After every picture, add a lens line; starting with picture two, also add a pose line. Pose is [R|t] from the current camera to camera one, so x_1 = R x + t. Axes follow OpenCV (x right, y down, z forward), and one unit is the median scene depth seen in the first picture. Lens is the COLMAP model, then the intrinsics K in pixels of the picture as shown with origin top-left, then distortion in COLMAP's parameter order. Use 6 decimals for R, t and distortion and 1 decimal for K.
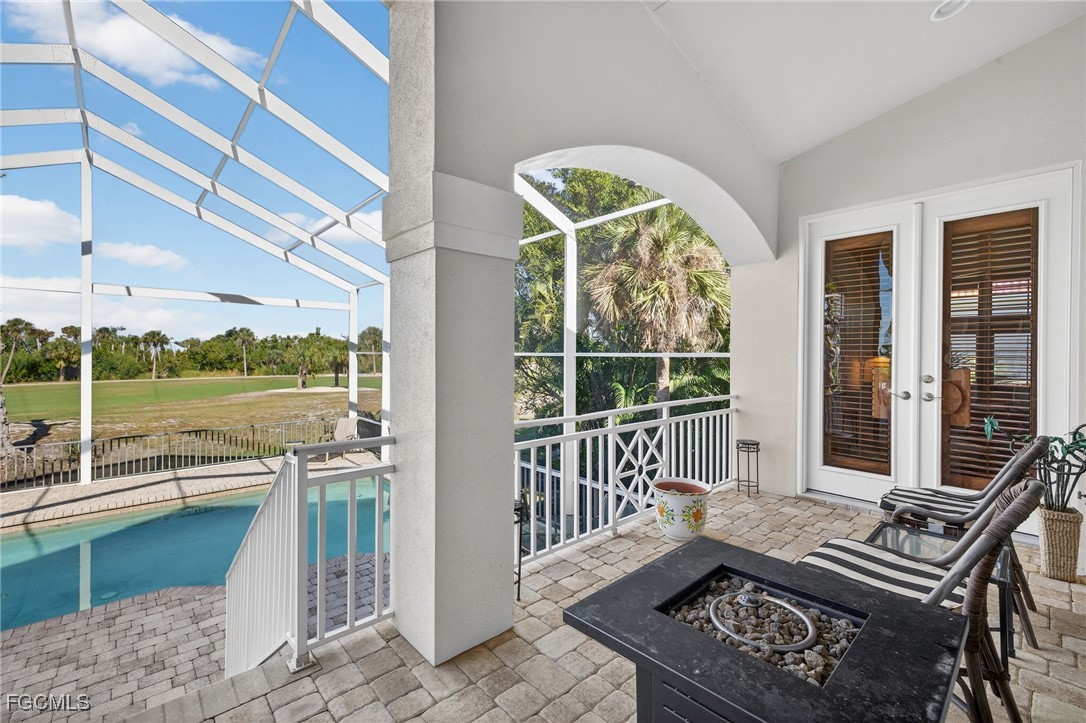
lens RADIAL K [[457.8, 0, 542.4], [0, 457.8, 350.7], [0, 0, 1]] dist [0.000601, 0.000758]
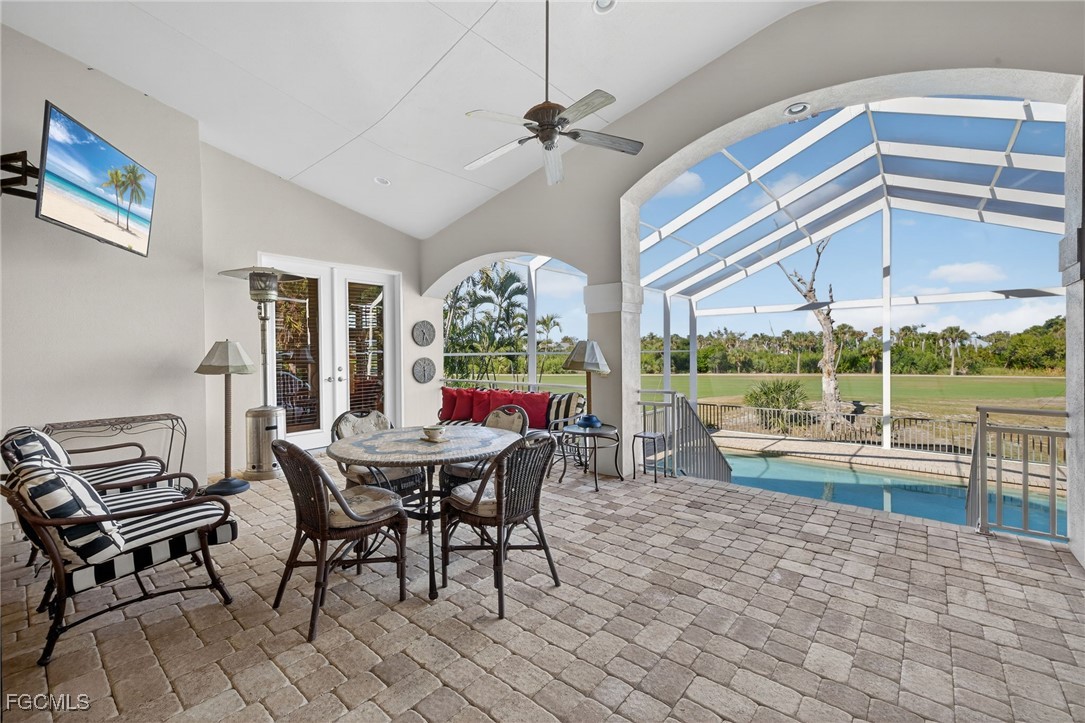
lens RADIAL K [[457.3, 0, 537.7], [0, 457.3, 364.2], [0, 0, 1]] dist [0.000601, 0.000758]
pose [[0.128688, 0.019843, -0.991487, 0.029259], [0.018006, 0.999588, 0.022343, -0.000613], [0.991522, -0.020728, 0.128278, -0.026591]]
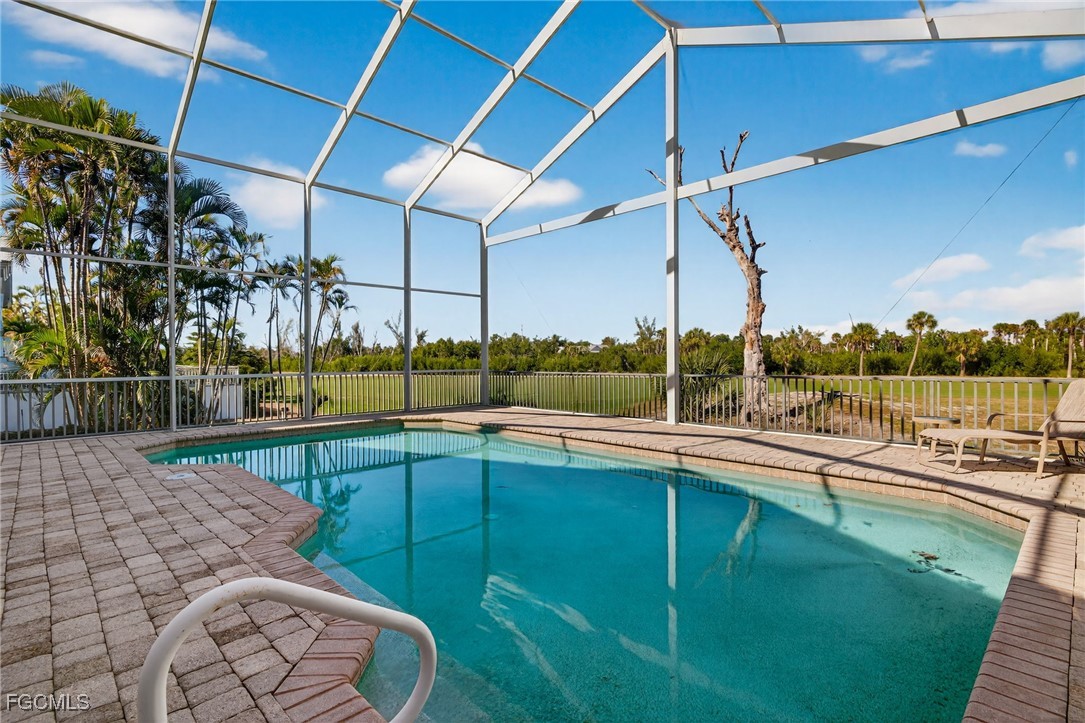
lens RADIAL K [[524.5, 0, 536.3], [0, 524.5, 363.3], [0, 0, 1]] dist [-0.000699, 0.000030]
pose [[0.025059, 0.001293, -0.999685, -0.004254], [0.015809, 0.999874, 0.001689, 0.025952], [0.999561, -0.015846, 0.025036, 0.108195]]
